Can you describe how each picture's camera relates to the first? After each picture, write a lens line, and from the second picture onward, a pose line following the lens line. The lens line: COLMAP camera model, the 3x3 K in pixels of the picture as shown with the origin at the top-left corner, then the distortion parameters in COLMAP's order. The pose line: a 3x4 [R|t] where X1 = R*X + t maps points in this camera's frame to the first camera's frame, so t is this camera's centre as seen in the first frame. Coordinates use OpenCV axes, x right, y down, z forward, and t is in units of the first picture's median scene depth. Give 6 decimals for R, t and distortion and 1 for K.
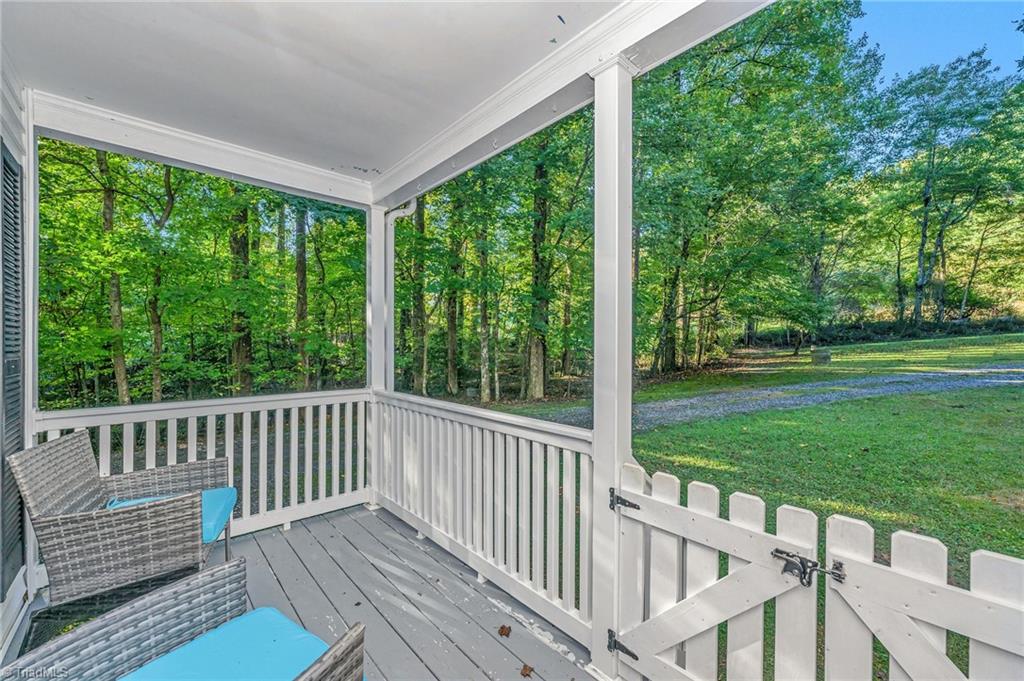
lens RADIAL K [[408.8, 0, 517.4], [0, 408.8, 343.4], [0, 0, 1]] dist [-0.000026, -0.000036]
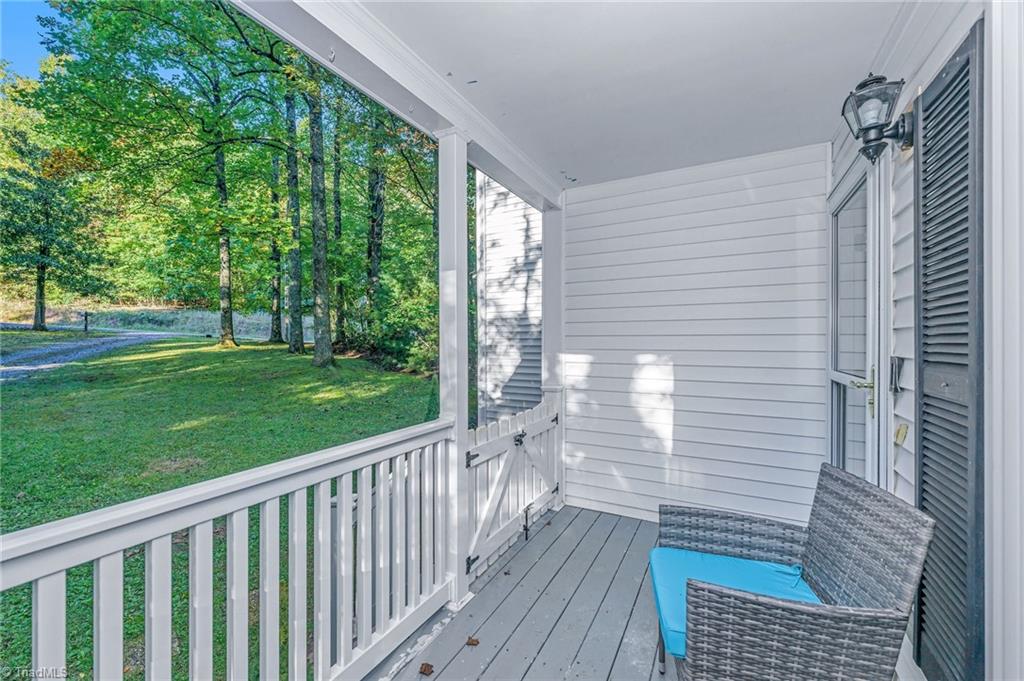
lens RADIAL K [[408.8, 0, 517.2], [0, 408.8, 340.2], [0, 0, 1]] dist [-0.000026, -0.000036]
pose [[-0.346725, -0.000782, 0.937966, -0.965206], [0.002554, 0.999995, 0.001778, -0.012826], [-0.937963, 0.003012, -0.346722, 1.162435]]
